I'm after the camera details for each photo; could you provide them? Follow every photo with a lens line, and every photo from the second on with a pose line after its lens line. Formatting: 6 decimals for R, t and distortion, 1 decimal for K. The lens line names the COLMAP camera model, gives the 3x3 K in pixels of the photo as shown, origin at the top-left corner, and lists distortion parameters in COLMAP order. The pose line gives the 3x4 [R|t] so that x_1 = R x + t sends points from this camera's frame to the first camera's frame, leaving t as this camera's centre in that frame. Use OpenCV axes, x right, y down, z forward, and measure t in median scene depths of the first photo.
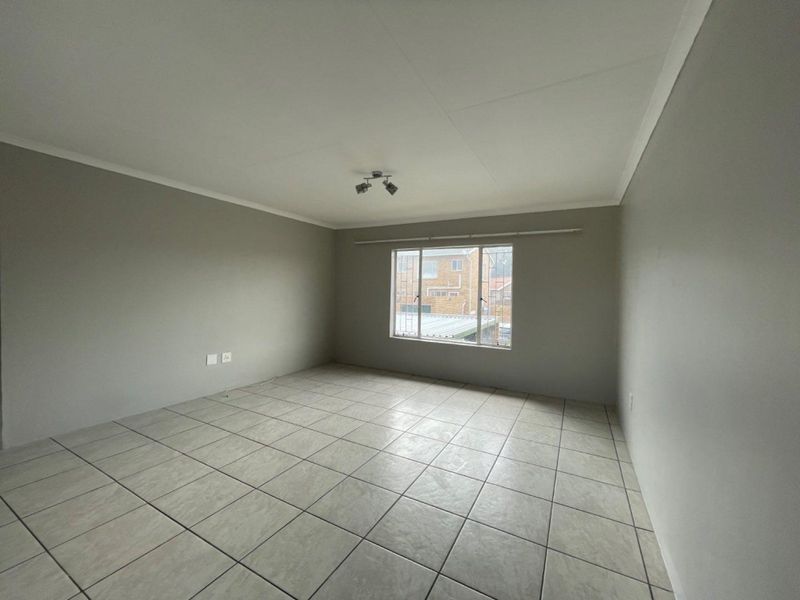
lens RADIAL K [[324.1, 0, 399.5], [0, 324.1, 301.0], [0, 0, 1]] dist [-0.006016, 0.000791]
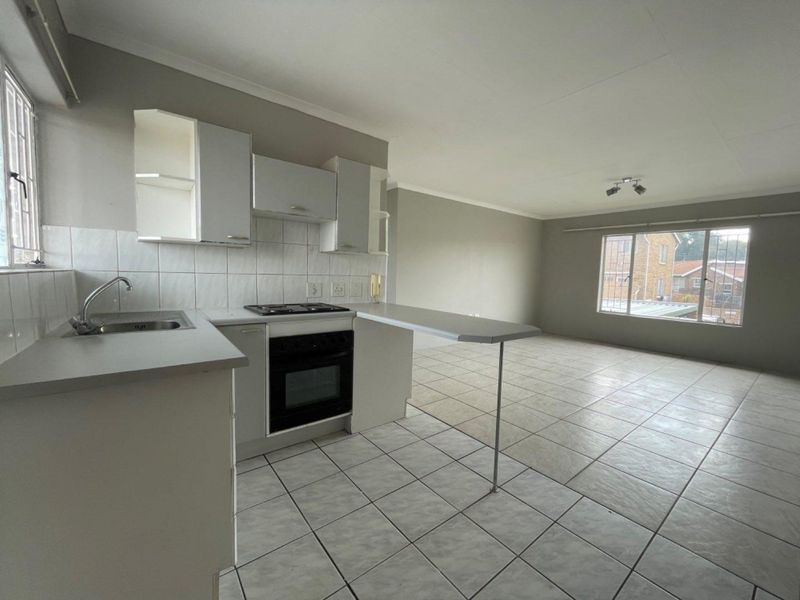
lens RADIAL K [[324.1, 0, 399.7], [0, 324.1, 299.2], [0, 0, 1]] dist [-0.006016, 0.000791]
pose [[0.916459, 0.035921, -0.398513, -0.269296], [-0.020222, 0.998848, 0.043528, 0.037063], [0.399617, -0.031833, 0.916129, -0.413903]]
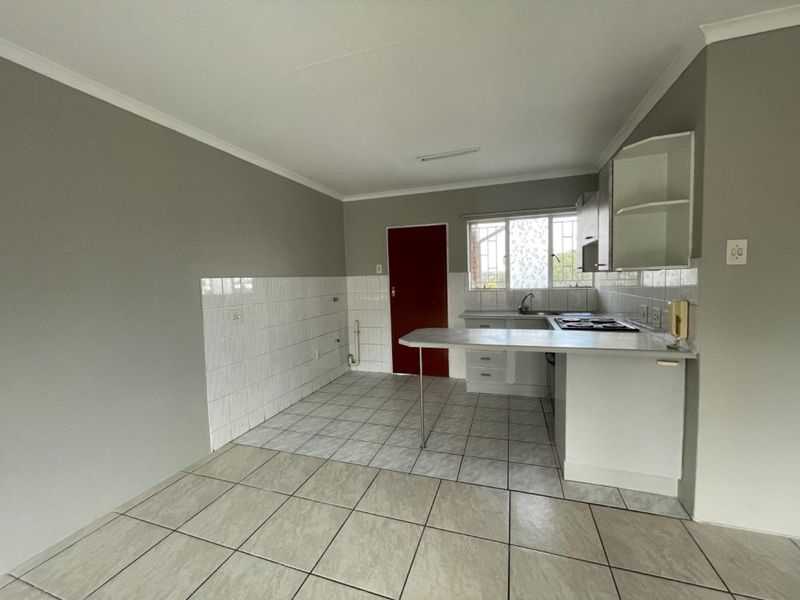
lens RADIAL K [[324.1, 0, 397.6], [0, 324.1, 300.5], [0, 0, 1]] dist [-0.006016, 0.000791]
pose [[-0.986779, 0.020533, -0.160768, -0.179646], [0.006624, 0.996223, 0.086576, -0.020860], [0.161938, 0.084366, -0.983188, 0.546566]]
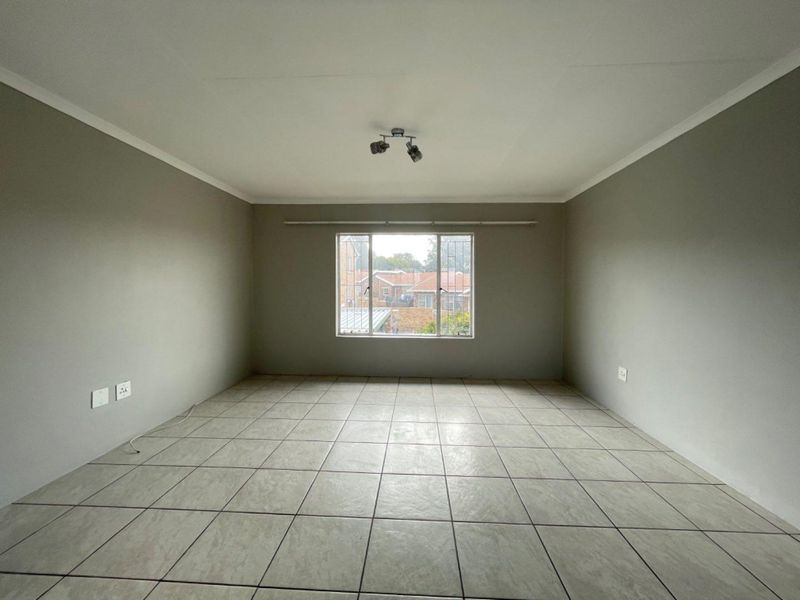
lens RADIAL K [[324.1, 0, 400.0], [0, 324.1, 301.7], [0, 0, 1]] dist [-0.006016, 0.000791]
pose [[0.900545, -0.037996, 0.433099, -0.305948], [0.027797, 0.999167, 0.029861, -0.000572], [-0.433873, -0.014852, 0.900851, 0.200986]]
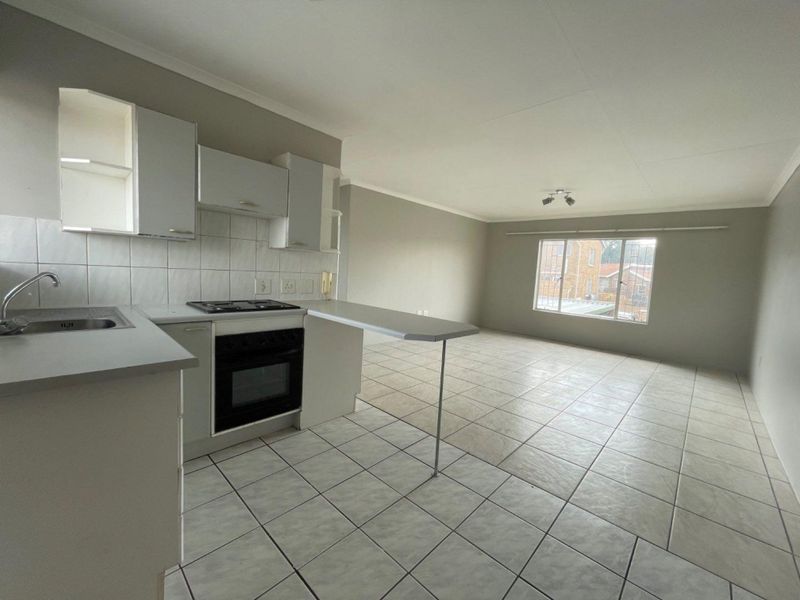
lens RADIAL K [[324.1, 0, 399.9], [0, 324.1, 298.9], [0, 0, 1]] dist [-0.006016, 0.000791]
pose [[0.964813, 0.056701, -0.256749, -0.260385], [-0.043871, 0.997498, 0.055431, 0.028273], [0.259250, -0.042216, 0.964887, -0.433285]]
